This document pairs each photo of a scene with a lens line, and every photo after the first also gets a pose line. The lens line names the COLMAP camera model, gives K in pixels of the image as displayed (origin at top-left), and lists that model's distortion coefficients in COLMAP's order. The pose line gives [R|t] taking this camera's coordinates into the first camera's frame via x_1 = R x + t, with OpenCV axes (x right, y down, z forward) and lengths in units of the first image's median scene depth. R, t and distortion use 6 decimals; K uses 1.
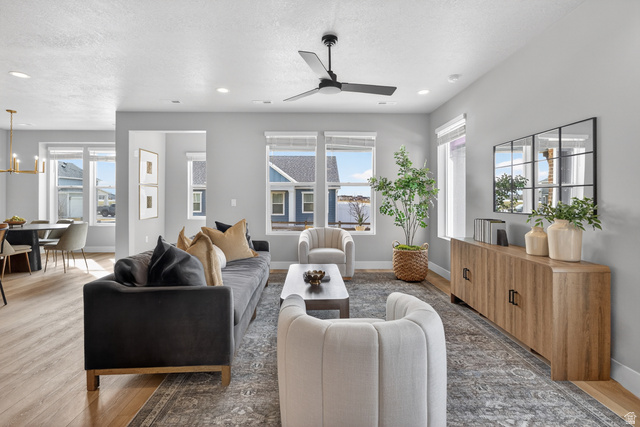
lens RADIAL K [[301.3, 0, 320.4], [0, 301.3, 197.0], [0, 0, 1]] dist [-0.000509, -0.000192]
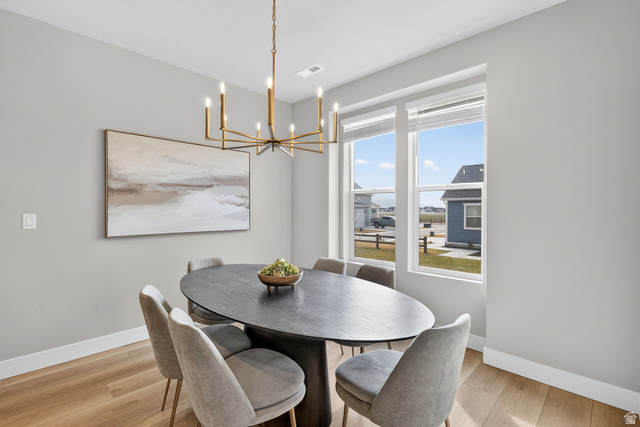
lens RADIAL K [[283.1, 0, 321.6], [0, 283.1, 211.1], [0, 0, 1]] dist [0.000050, -0.000154]
pose [[0.706765, 0.004693, -0.707433, -0.547306], [-0.001700, 0.999986, 0.004936, 0.003196], [0.707447, -0.002286, 0.706763, 0.590670]]
